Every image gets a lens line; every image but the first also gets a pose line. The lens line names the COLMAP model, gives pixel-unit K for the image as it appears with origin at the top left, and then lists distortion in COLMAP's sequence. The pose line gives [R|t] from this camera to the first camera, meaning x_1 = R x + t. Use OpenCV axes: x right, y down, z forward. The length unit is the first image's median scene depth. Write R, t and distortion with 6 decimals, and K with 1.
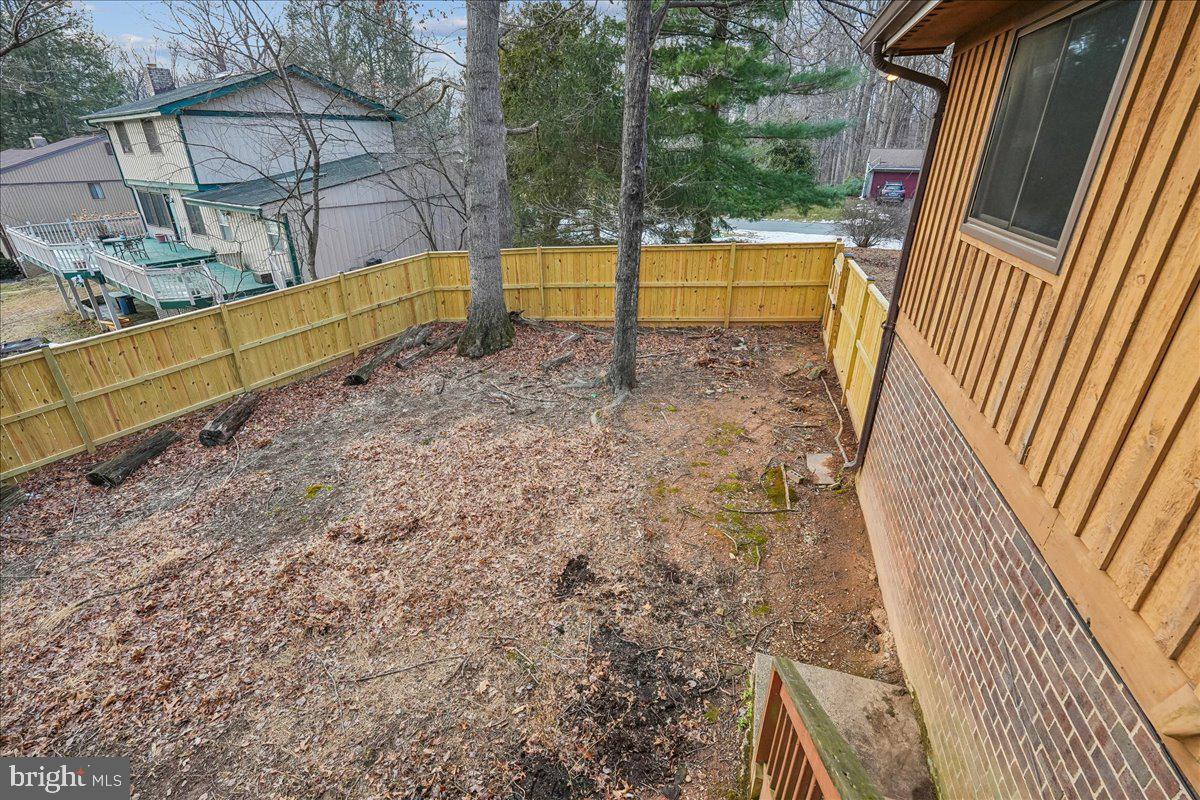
lens RADIAL K [[538.2, 0, 594.7], [0, 538.2, 400.3], [0, 0, 1]] dist [-0.005728, 0.002530]
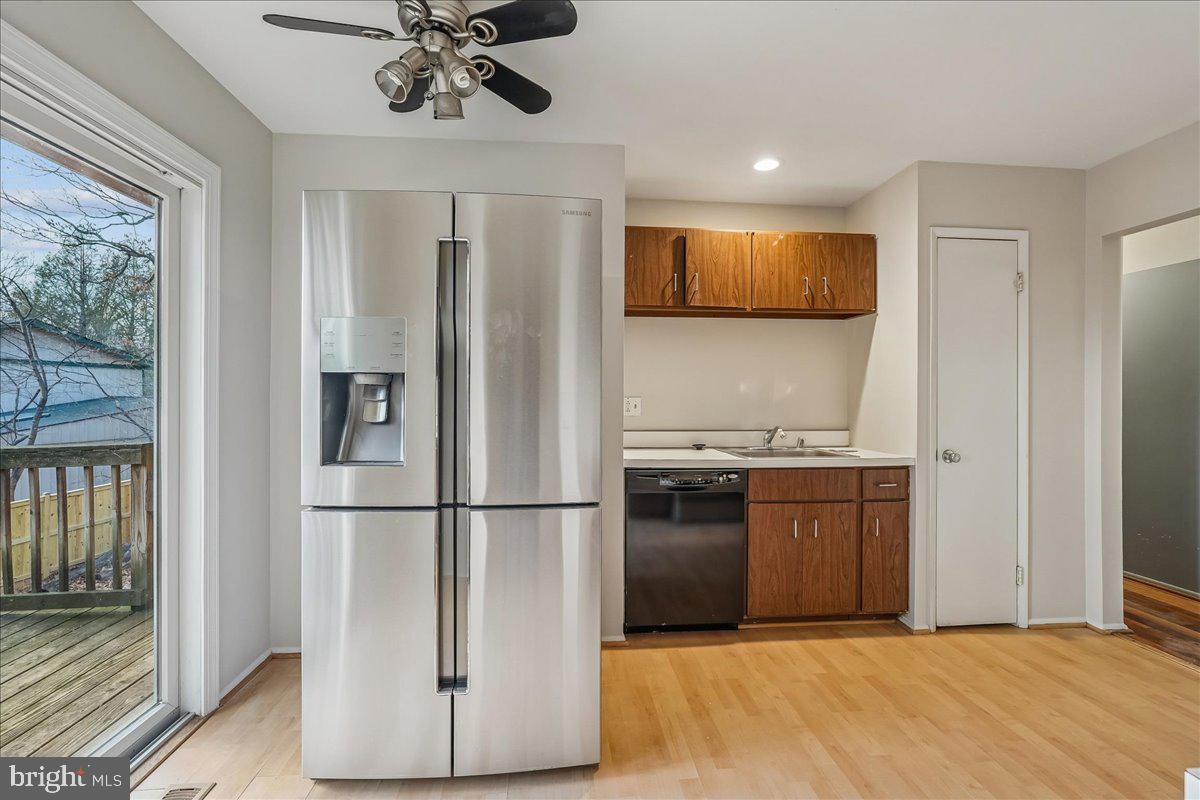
lens RADIAL K [[538.2, 0, 598.6], [0, 538.2, 397.7], [0, 0, 1]] dist [-0.005728, 0.002530]
pose [[0.933070, 0.000477, 0.359694, 0.353056], [0.152264, 0.905459, -0.396182, 0.384904], [-0.325877, 0.424434, 0.844784, -0.718007]]
